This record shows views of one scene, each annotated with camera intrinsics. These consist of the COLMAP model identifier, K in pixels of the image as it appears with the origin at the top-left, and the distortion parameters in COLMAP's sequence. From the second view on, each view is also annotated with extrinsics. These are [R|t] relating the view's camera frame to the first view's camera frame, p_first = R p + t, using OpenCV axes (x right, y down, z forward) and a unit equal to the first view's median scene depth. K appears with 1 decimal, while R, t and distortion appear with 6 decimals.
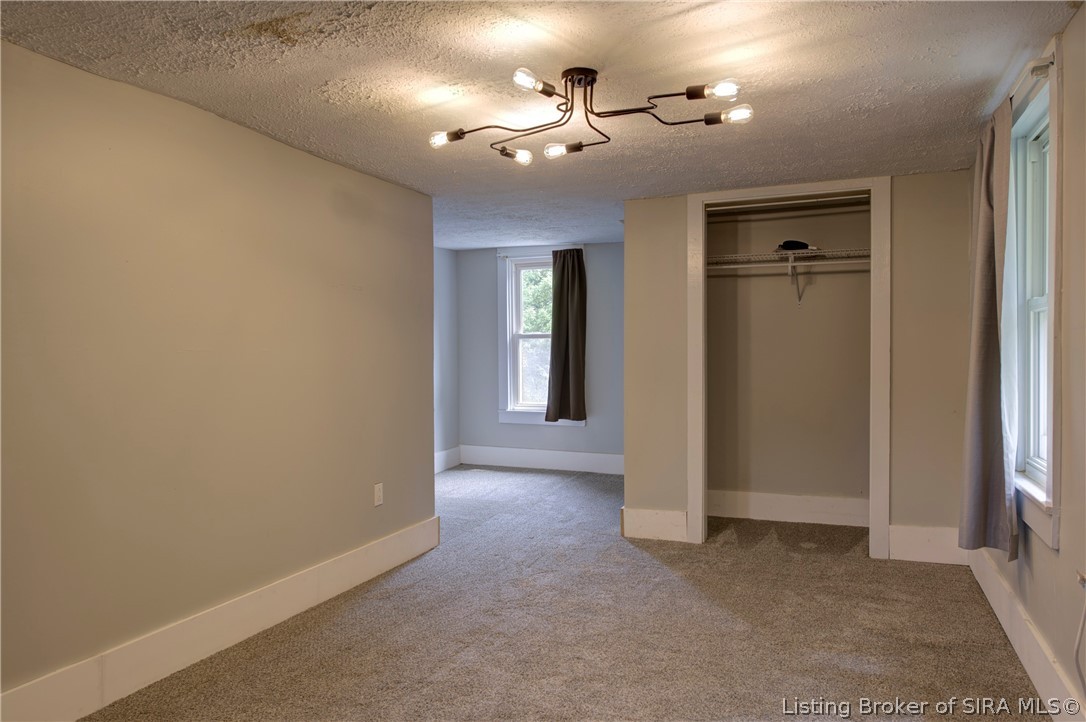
lens RADIAL K [[730.2, 0, 543.0], [0, 730.2, 361.0], [0, 0, 1]] dist [0.003897, 0.002982]
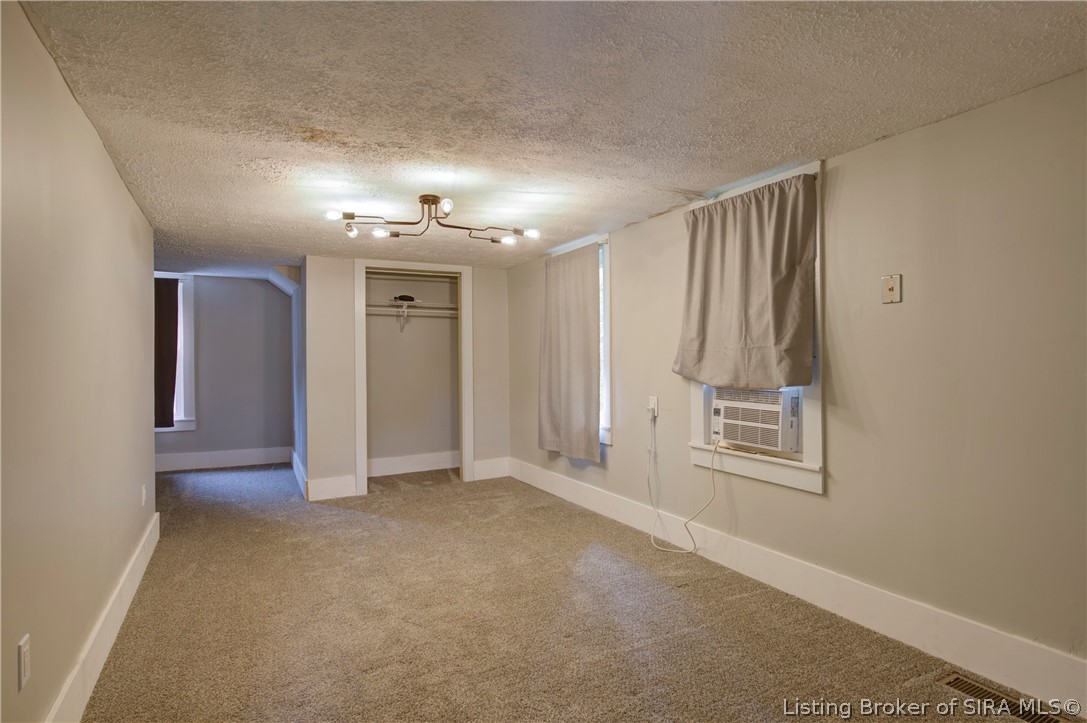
lens RADIAL K [[556.6, 0, 543.5], [0, 556.6, 361.5], [0, 0, 1]] dist [-0.000663, -0.002243]
pose [[0.638384, -0.000568, 0.769718, -0.393007], [0.018381, 0.999726, -0.014508, 0.002962], [-0.769499, 0.023410, 0.638219, -0.002772]]
